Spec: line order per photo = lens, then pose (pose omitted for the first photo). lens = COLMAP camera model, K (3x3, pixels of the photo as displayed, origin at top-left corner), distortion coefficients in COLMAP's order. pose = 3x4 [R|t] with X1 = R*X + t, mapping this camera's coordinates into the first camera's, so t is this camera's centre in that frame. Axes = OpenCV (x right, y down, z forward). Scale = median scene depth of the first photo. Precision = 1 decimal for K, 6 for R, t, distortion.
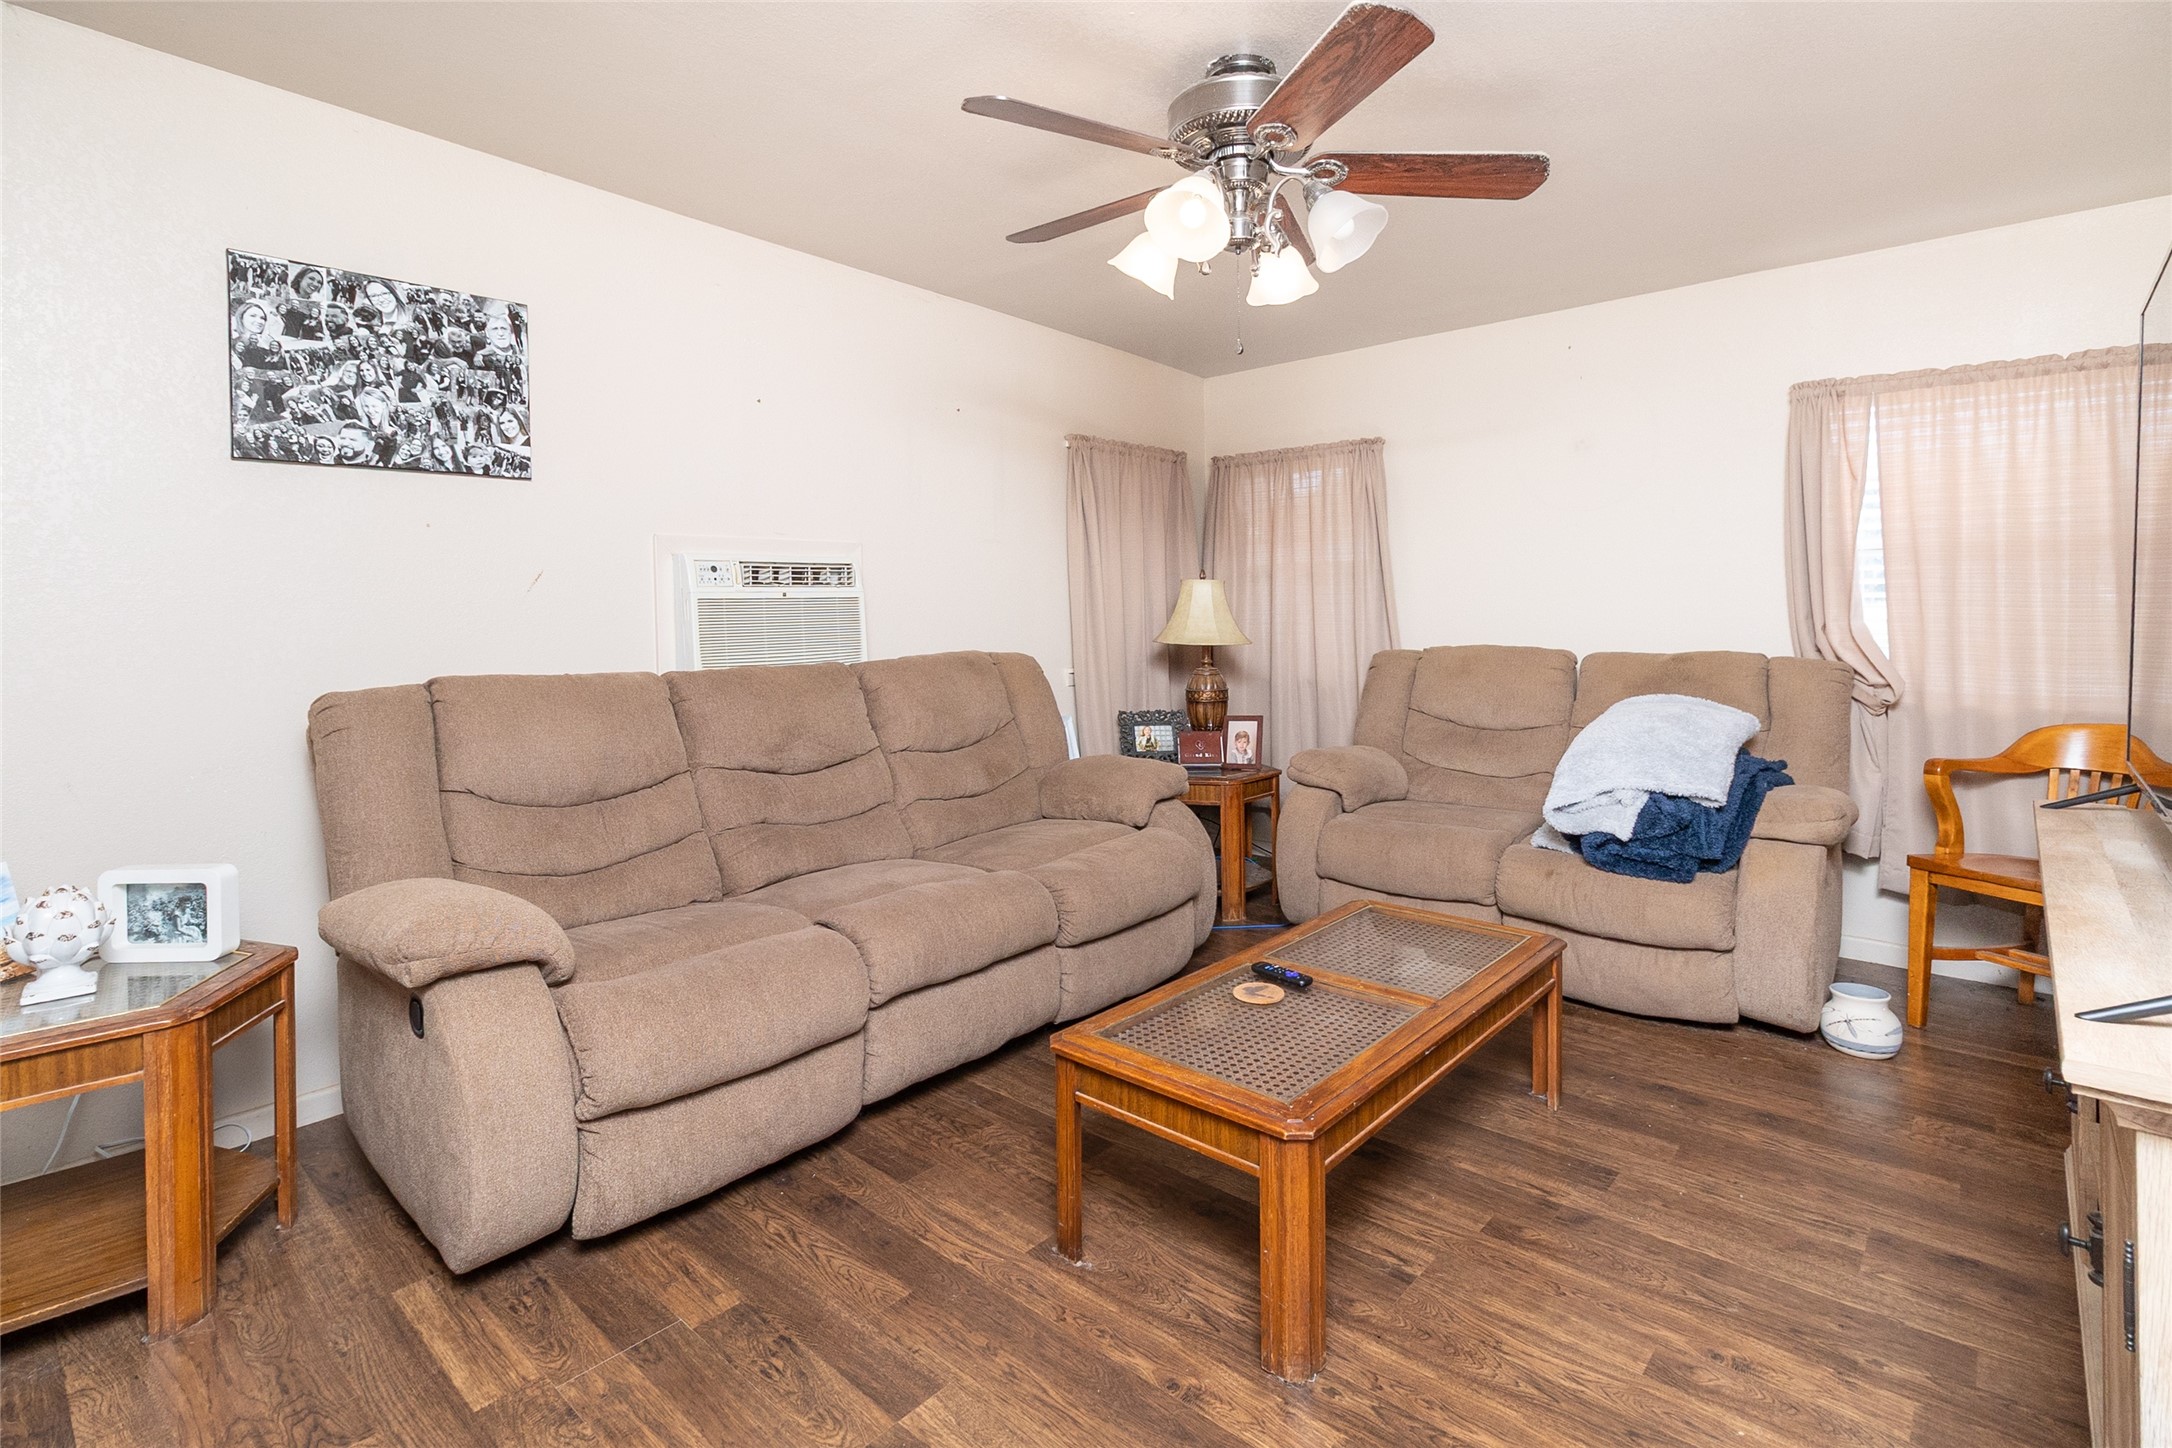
lens RADIAL K [[1057.9, 0, 1083.3], [0, 1057.9, 680.5], [0, 0, 1]] dist [0.000415, 0.000378]
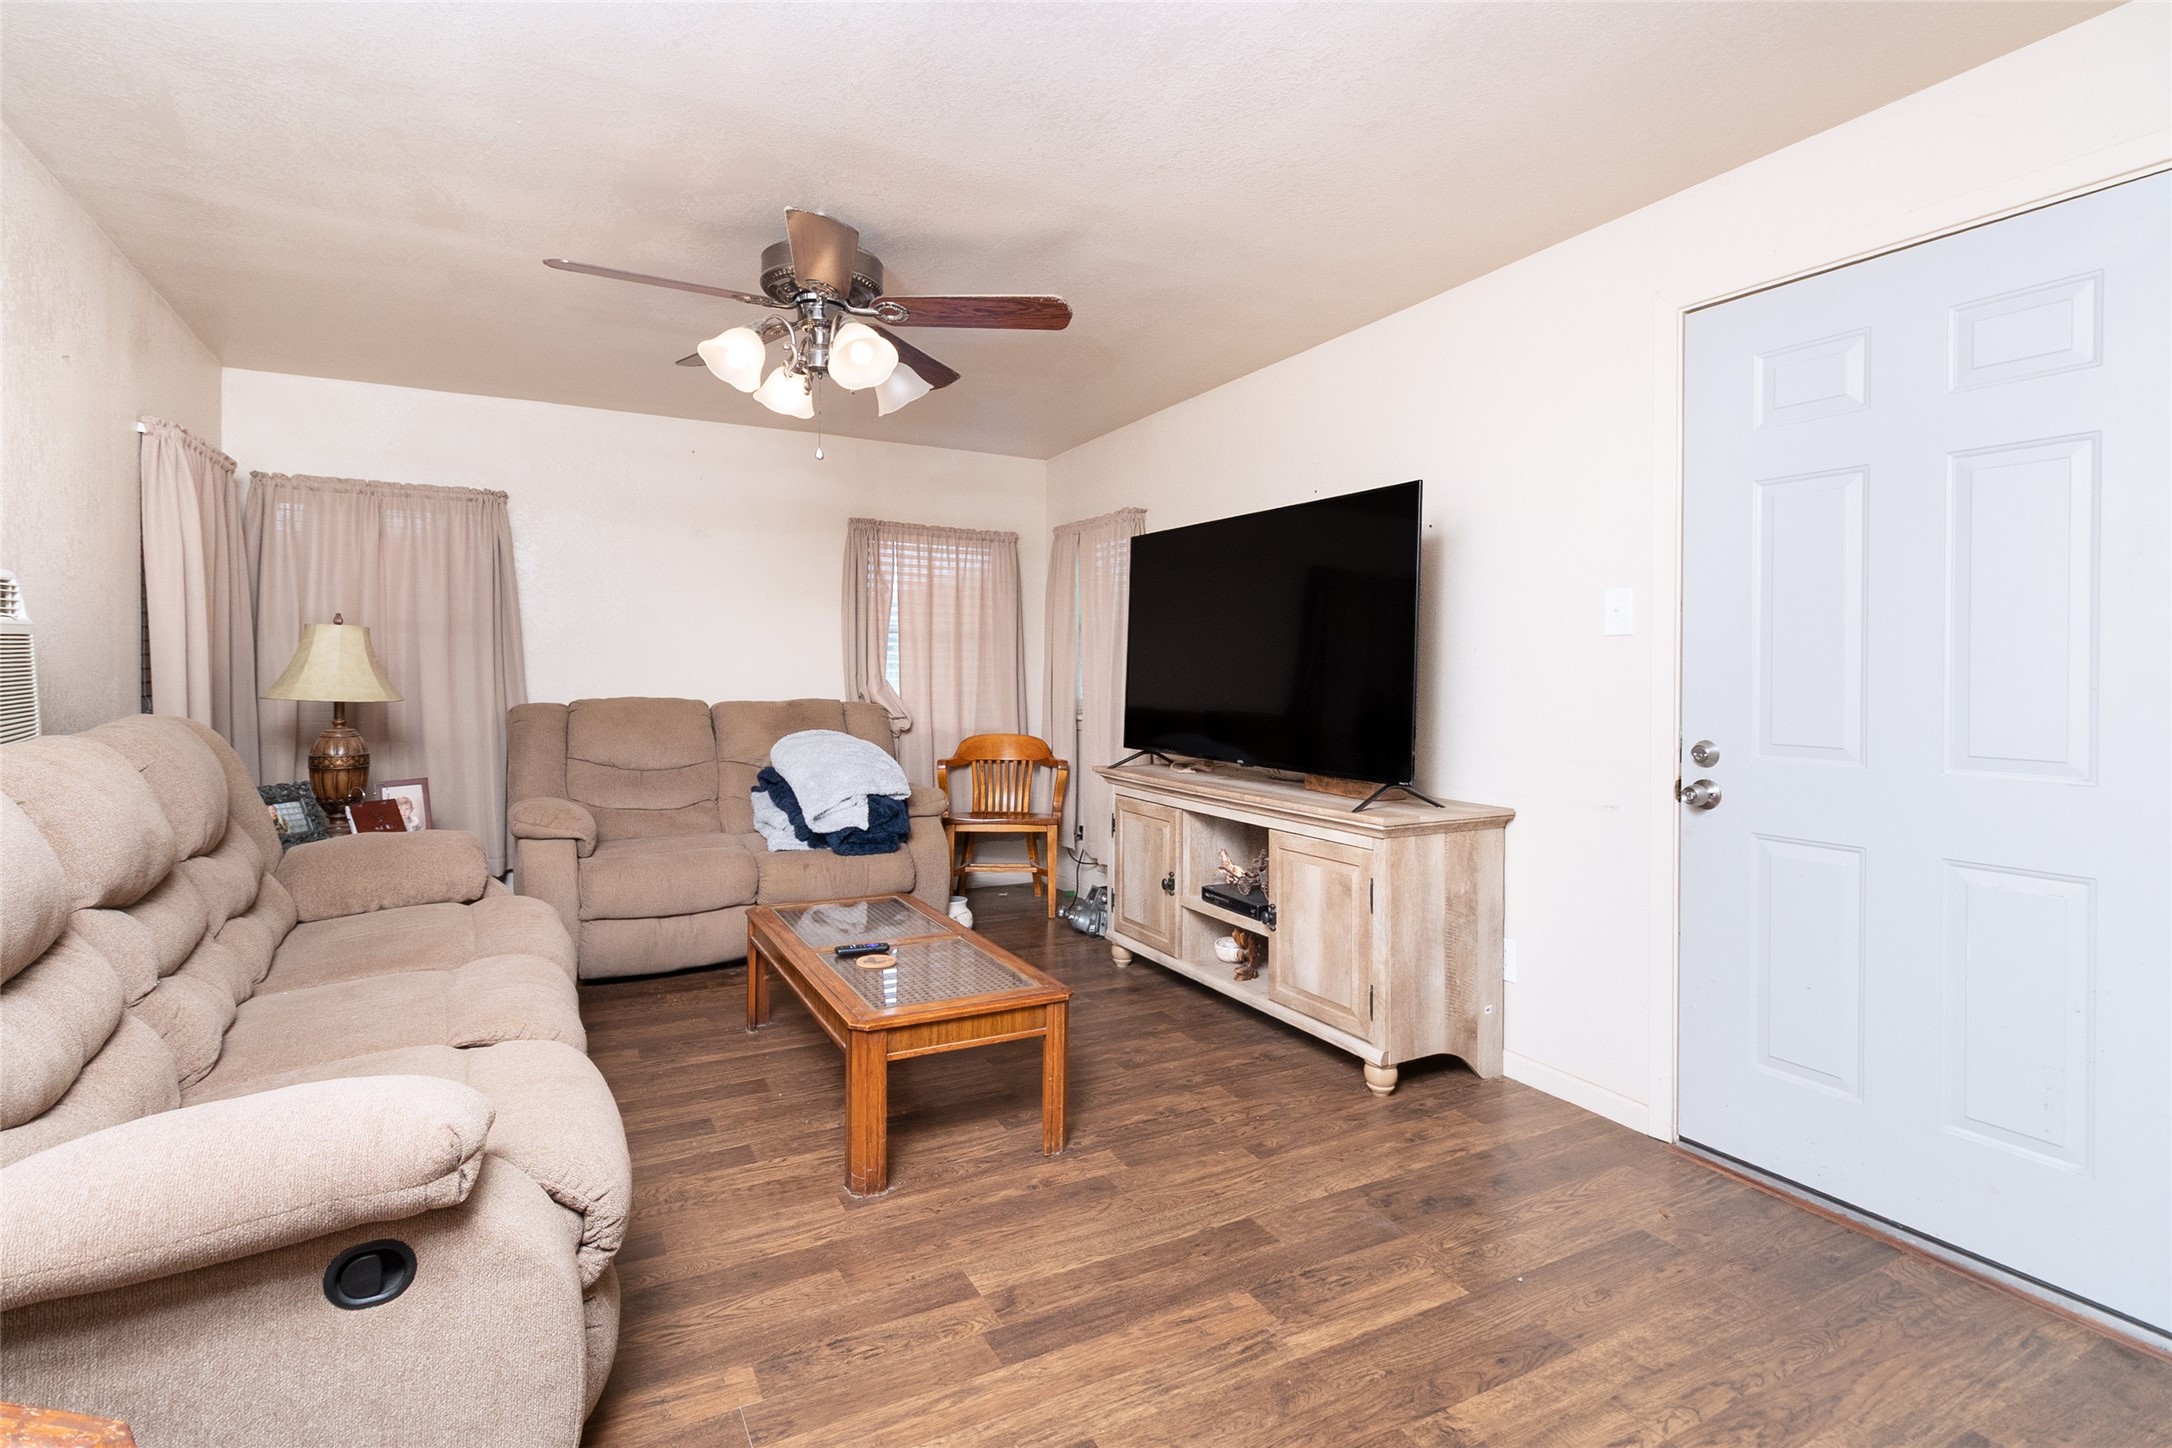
lens RADIAL K [[1028.9, 0, 1086.0], [0, 1028.9, 724.0], [0, 0, 1]] dist [-0.000927, -0.000118]
pose [[0.343330, -0.037475, 0.938467, -0.628655], [0.045824, 0.998682, 0.023116, -0.010685], [-0.938096, 0.035068, 0.344595, 0.205376]]
